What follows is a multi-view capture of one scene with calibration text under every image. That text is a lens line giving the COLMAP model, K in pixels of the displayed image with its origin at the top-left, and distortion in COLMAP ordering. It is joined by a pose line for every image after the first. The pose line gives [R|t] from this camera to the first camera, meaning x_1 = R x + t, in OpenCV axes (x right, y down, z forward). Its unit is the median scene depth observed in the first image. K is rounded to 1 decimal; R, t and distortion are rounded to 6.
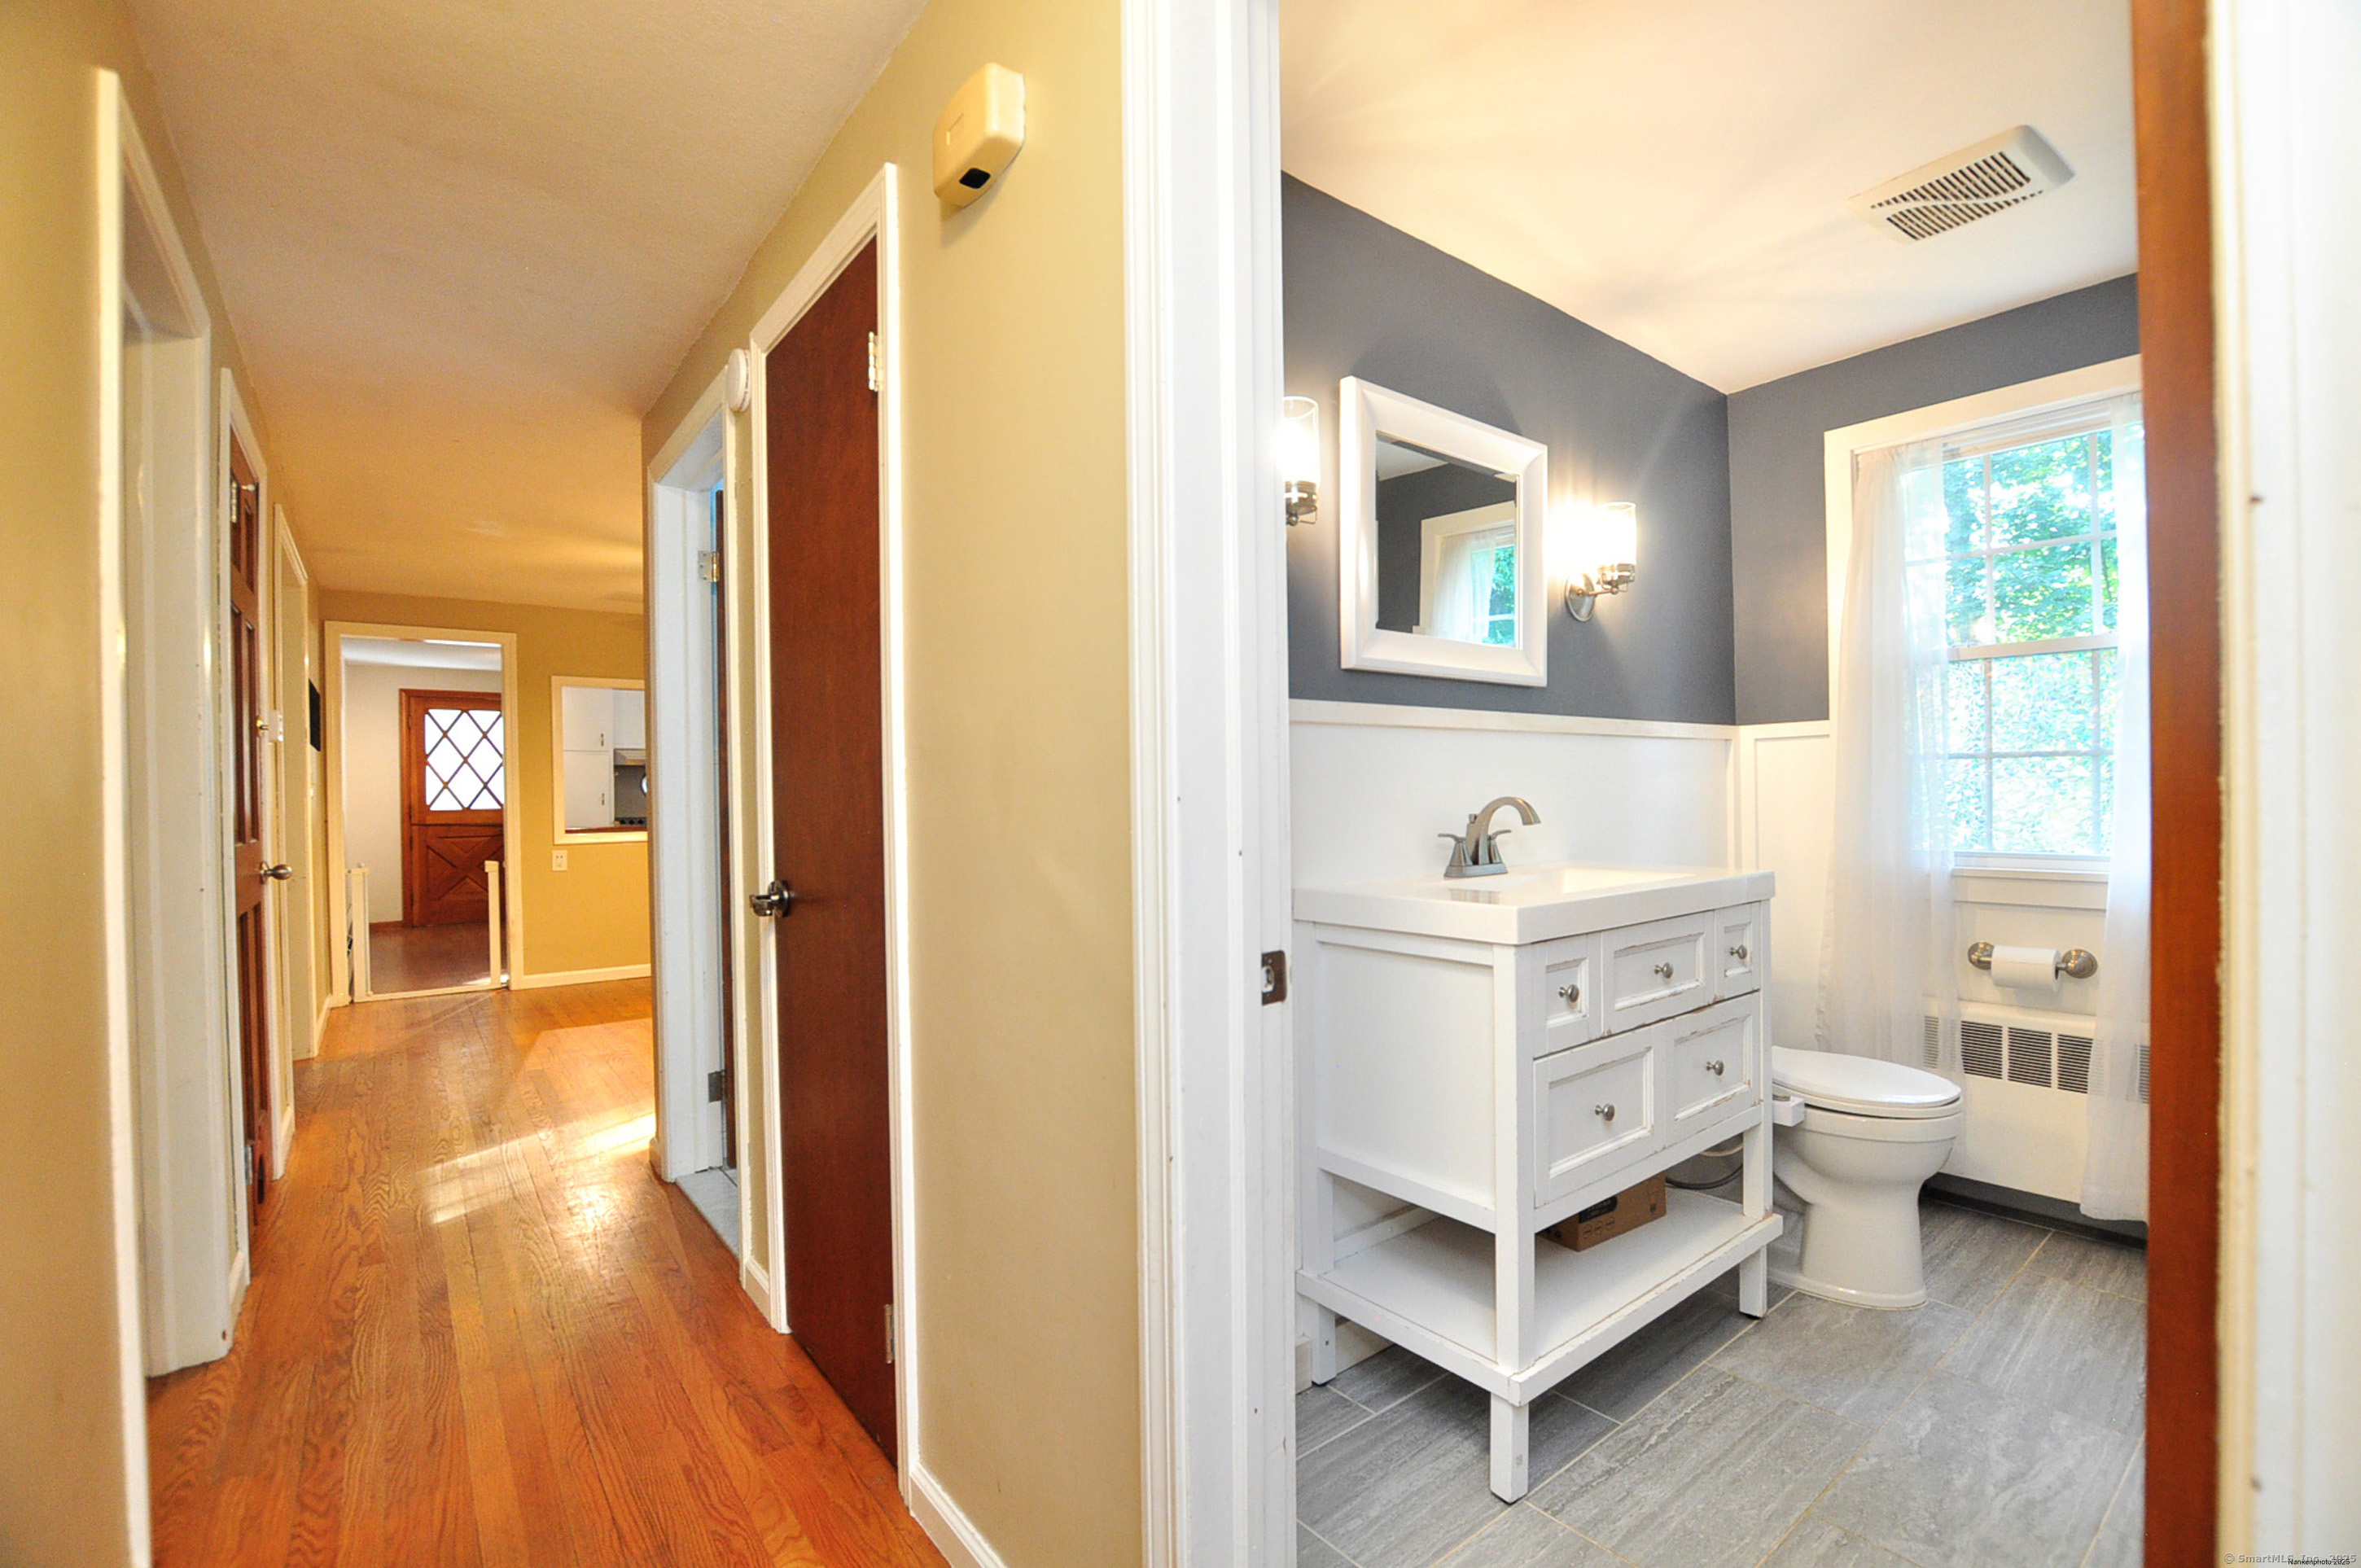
lens RADIAL K [[1045.8, 0, 1219.6], [0, 1045.8, 771.4], [0, 0, 1]] dist [-0.035584, 0.003250]
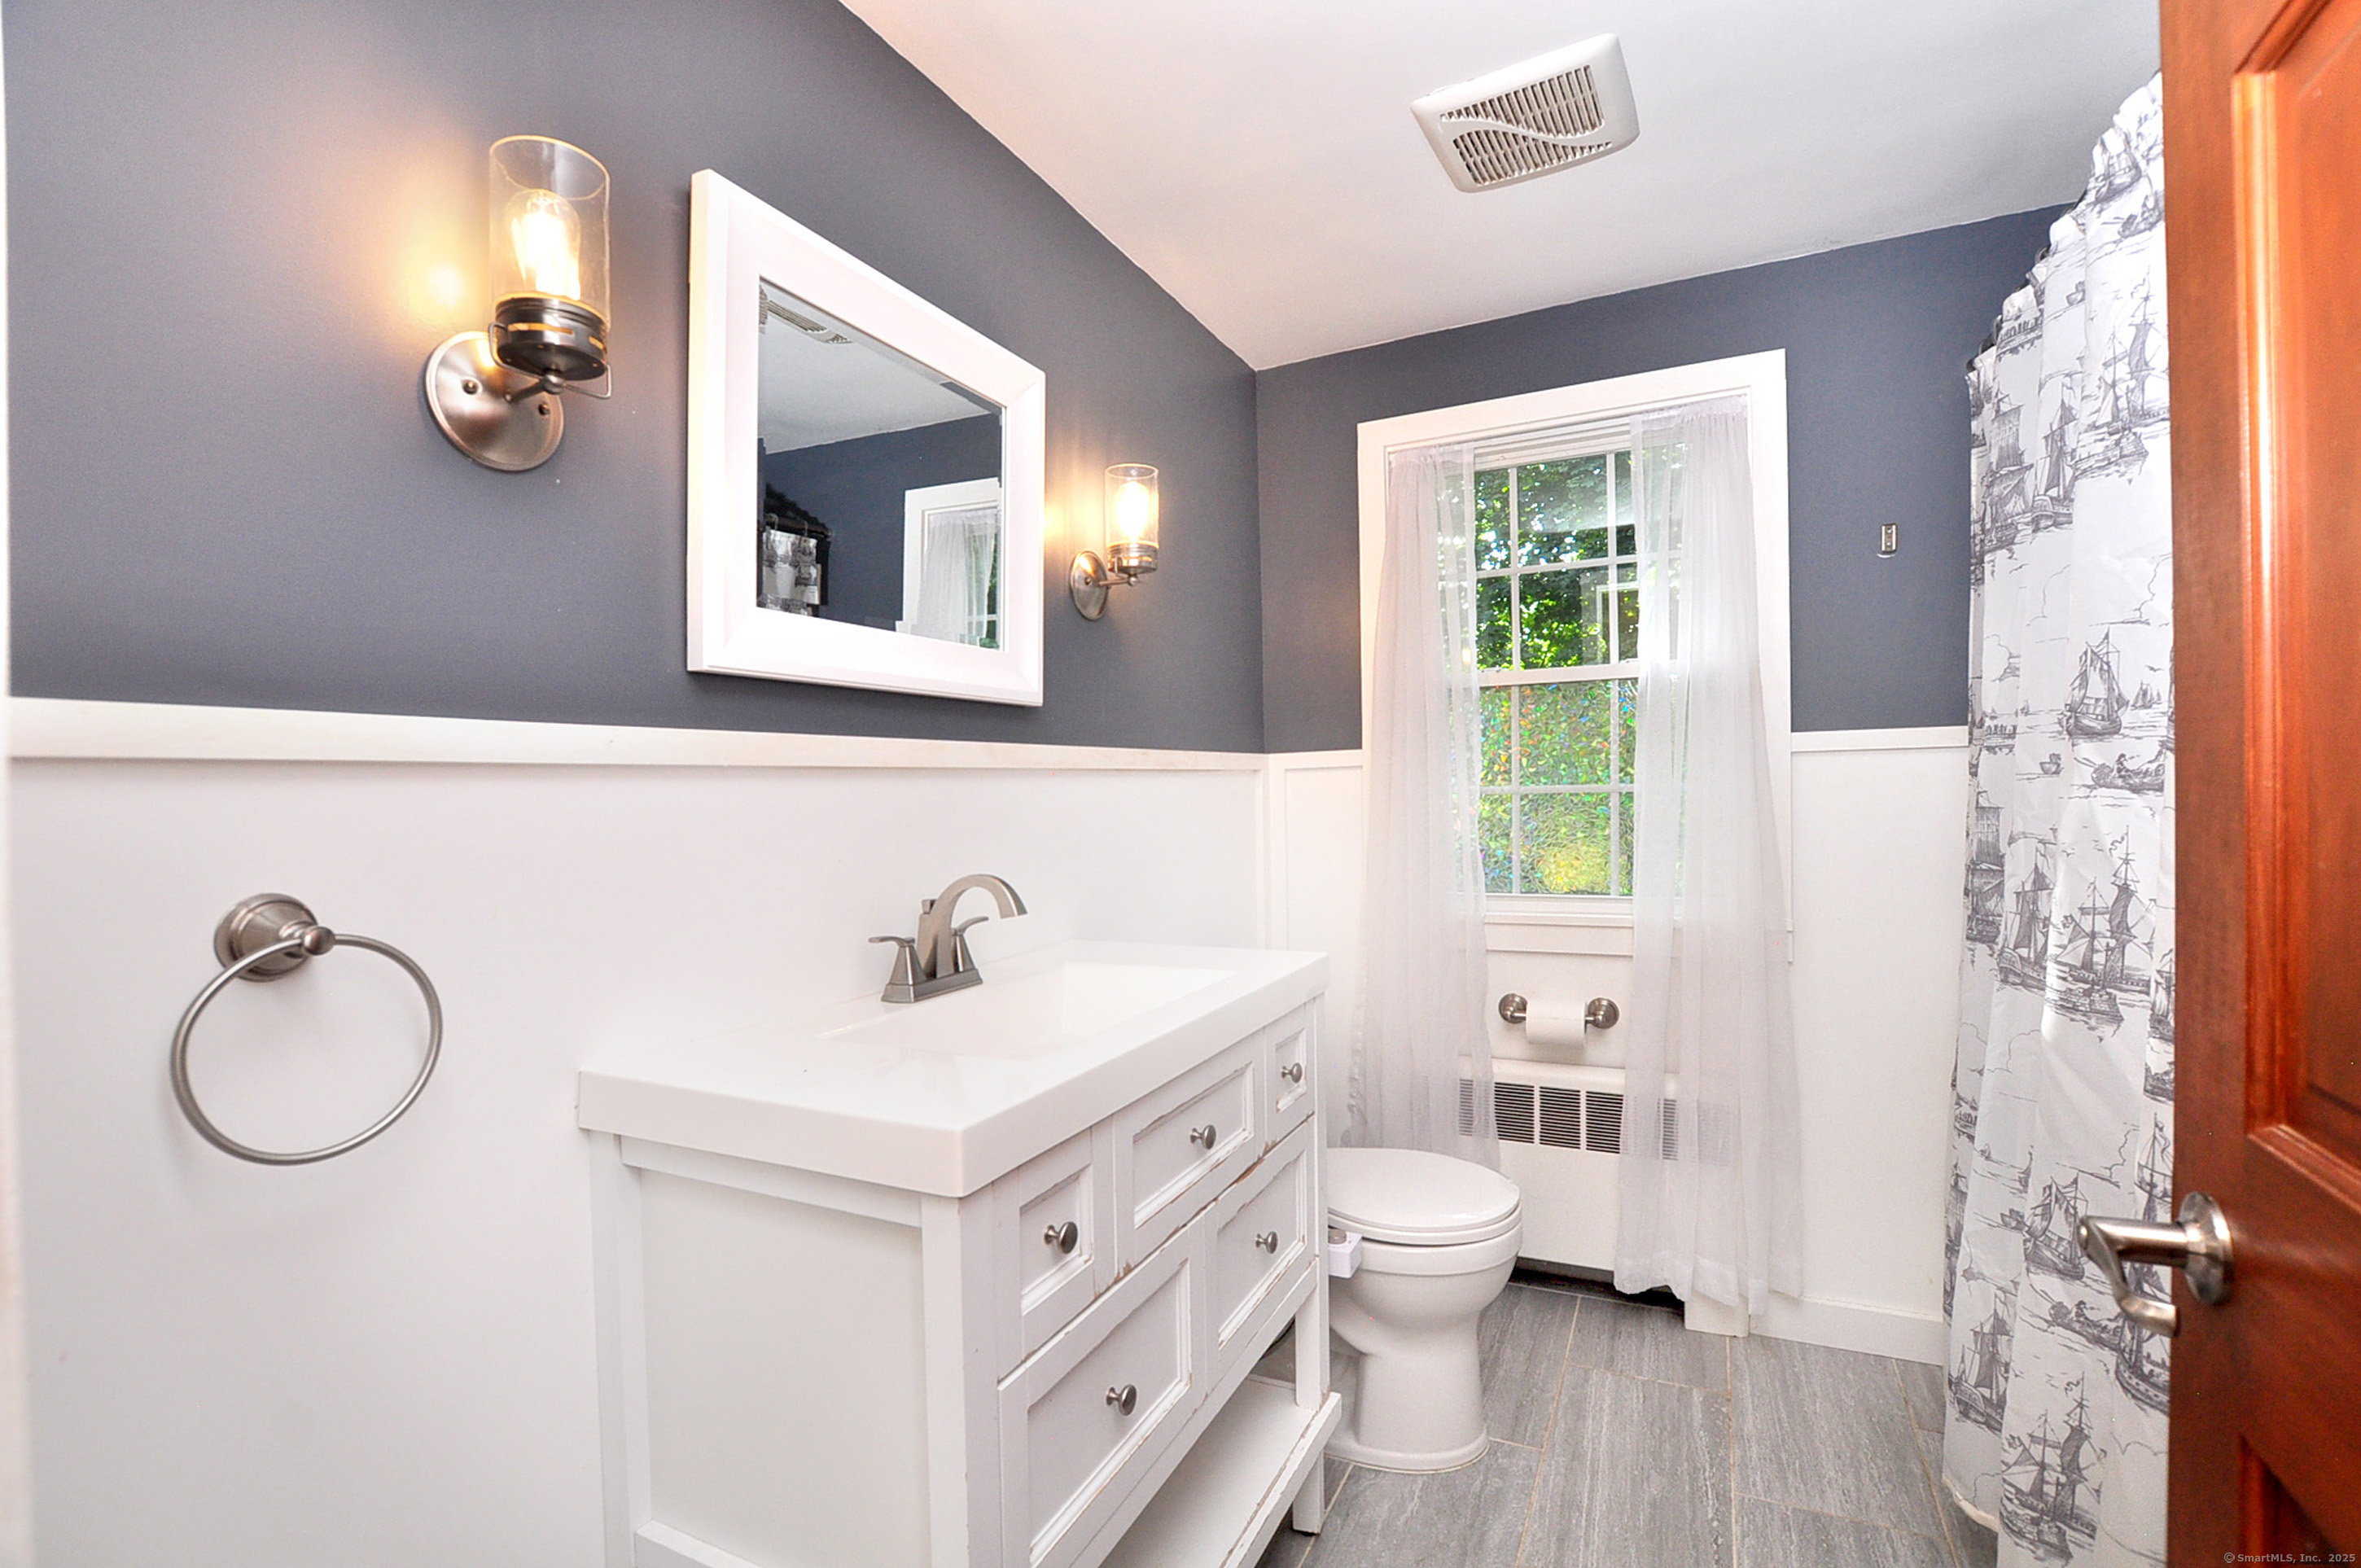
lens RADIAL K [[1045.8, 0, 1179.9], [0, 1045.8, 789.2], [0, 0, 1]] dist [-0.035584, 0.003250]
pose [[0.917961, -0.006188, 0.396623, 0.121648], [0.002092, 0.999940, 0.010761, -0.033542], [-0.396665, -0.009048, 0.917919, 0.319125]]
